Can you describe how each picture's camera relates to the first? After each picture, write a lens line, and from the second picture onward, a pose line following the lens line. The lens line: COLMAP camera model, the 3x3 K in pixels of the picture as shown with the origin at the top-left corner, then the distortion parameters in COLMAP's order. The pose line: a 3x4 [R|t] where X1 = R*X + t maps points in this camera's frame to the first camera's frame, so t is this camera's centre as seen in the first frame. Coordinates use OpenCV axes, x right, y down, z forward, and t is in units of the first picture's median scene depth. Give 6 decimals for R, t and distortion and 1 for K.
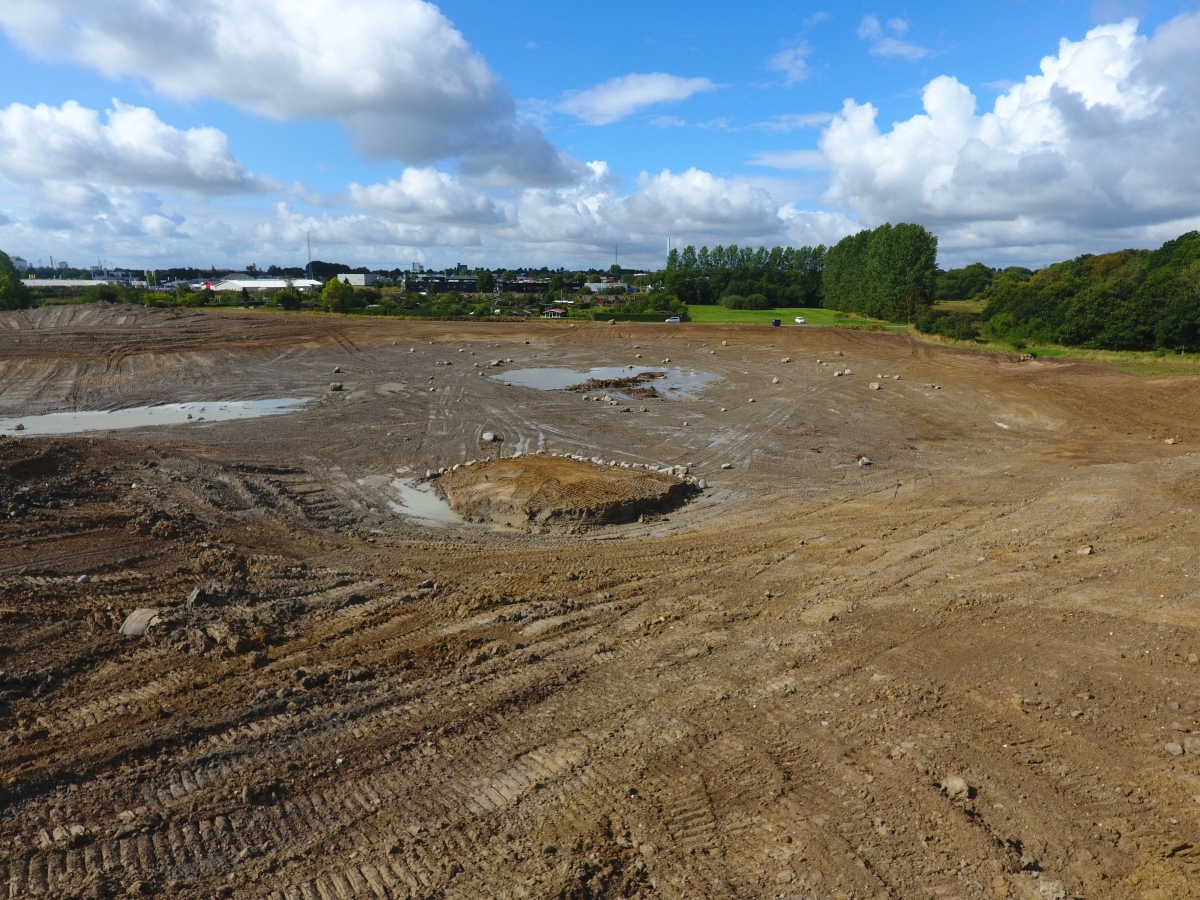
lens RADIAL K [[707.4, 0, 604.7], [0, 707.4, 442.3], [0, 0, 1]] dist [-0.003064, -0.001118]
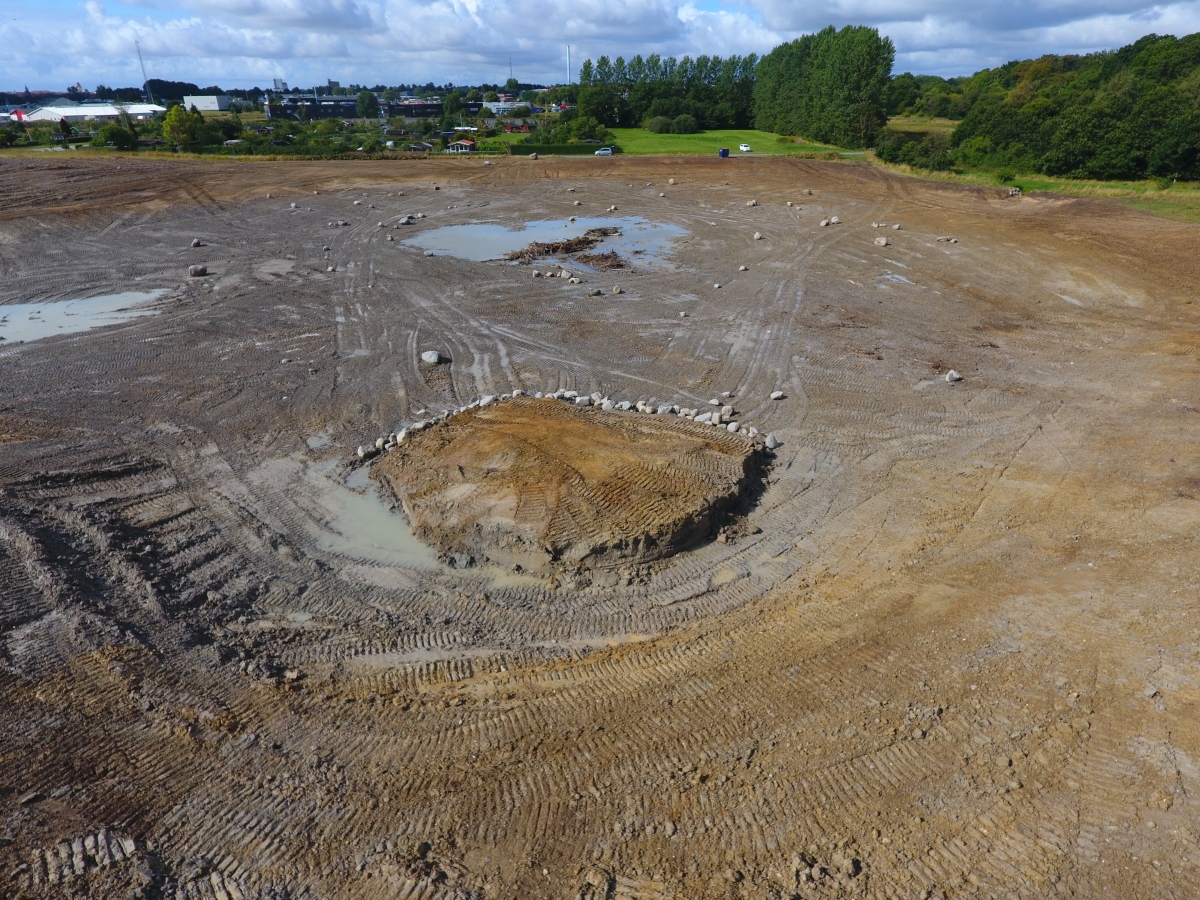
lens RADIAL K [[707.4, 0, 604.7], [0, 707.4, 442.3], [0, 0, 1]] dist [-0.003064, -0.001118]
pose [[0.990451, -0.073350, 0.116733, -0.038789], [0.044710, 0.971851, 0.231316, -0.040164], [-0.130414, -0.223888, 0.965850, 0.130540]]
